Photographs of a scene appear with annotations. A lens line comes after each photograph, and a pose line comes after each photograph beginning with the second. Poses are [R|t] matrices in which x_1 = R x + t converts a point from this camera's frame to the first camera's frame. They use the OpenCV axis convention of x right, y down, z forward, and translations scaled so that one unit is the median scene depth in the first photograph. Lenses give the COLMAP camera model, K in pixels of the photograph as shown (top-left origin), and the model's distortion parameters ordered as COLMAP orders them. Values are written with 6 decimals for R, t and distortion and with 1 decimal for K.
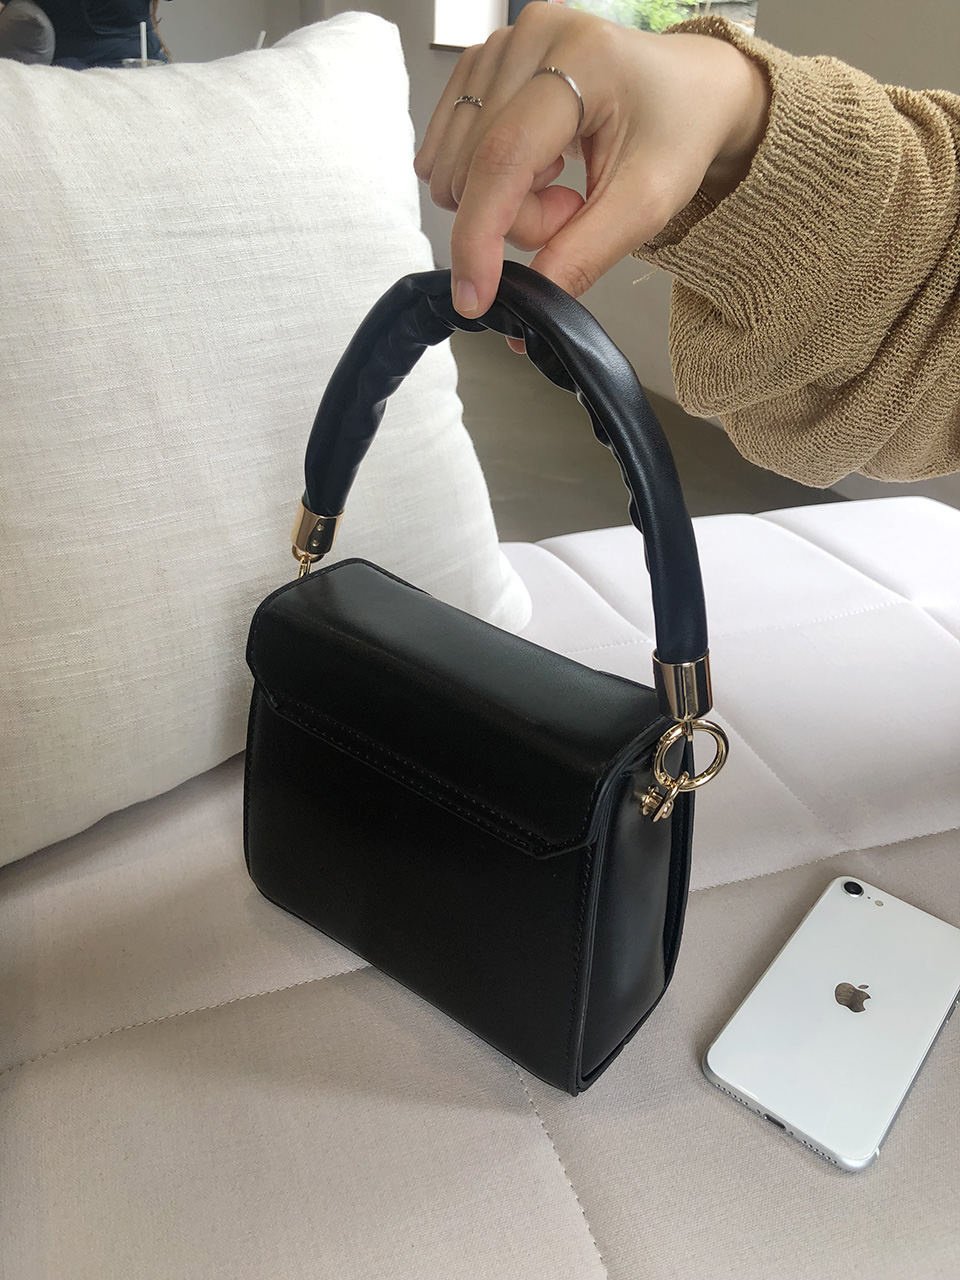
lens RADIAL K [[1054.6, 0, 480.3], [0, 1054.6, 635.6], [0, 0, 1]] dist [0.003088, 0.014657]
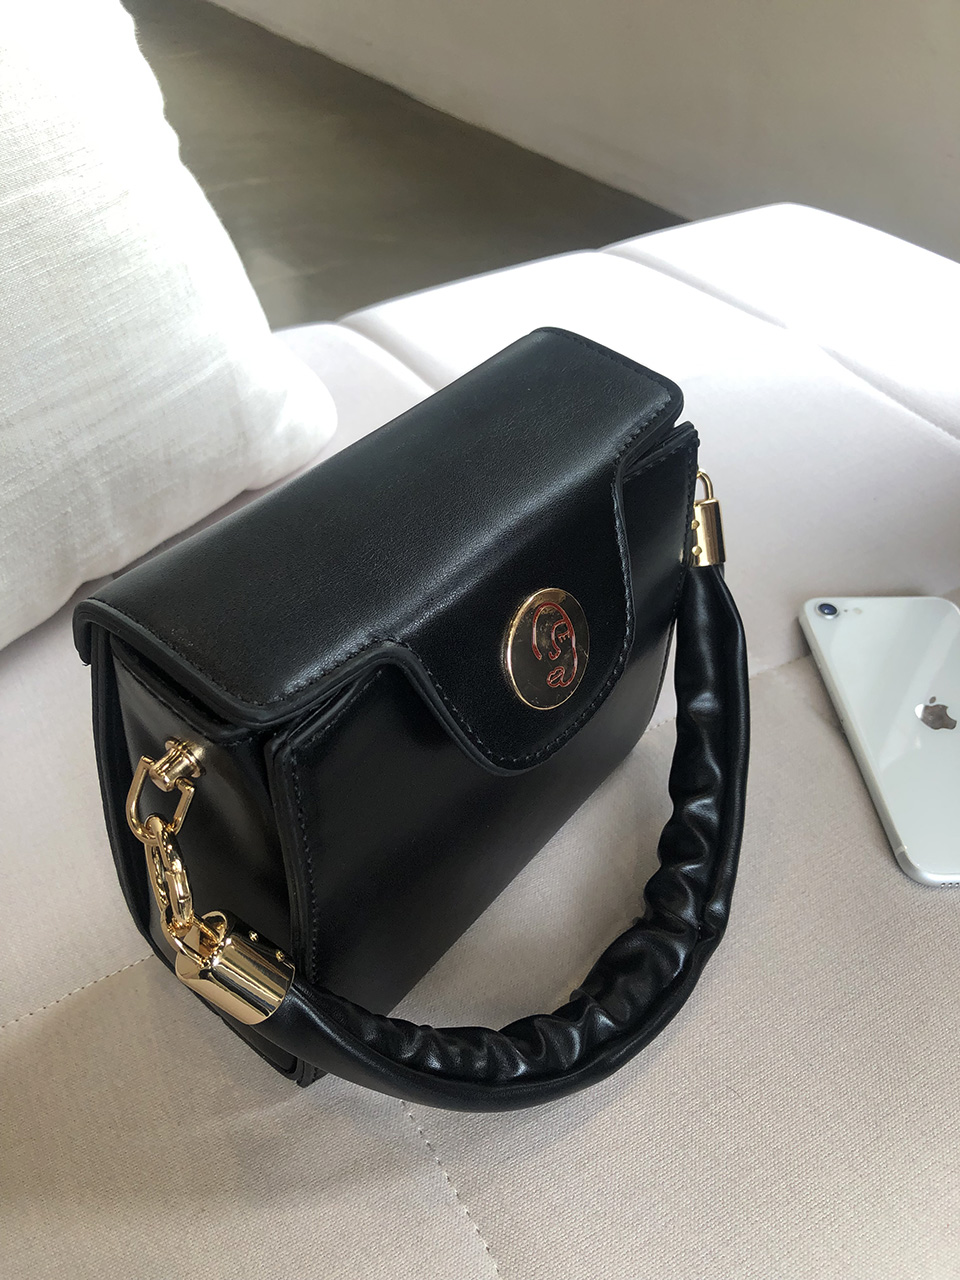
lens RADIAL K [[1031.5, 0, 442.6], [0, 1031.5, 663.6], [0, 0, 1]] dist [-0.040669, 0.007569]
pose [[0.984118, -0.162718, 0.070957, 0.066635], [0.142163, 0.961806, 0.233921, -0.018530], [-0.106310, -0.220119, 0.969663, 0.318376]]
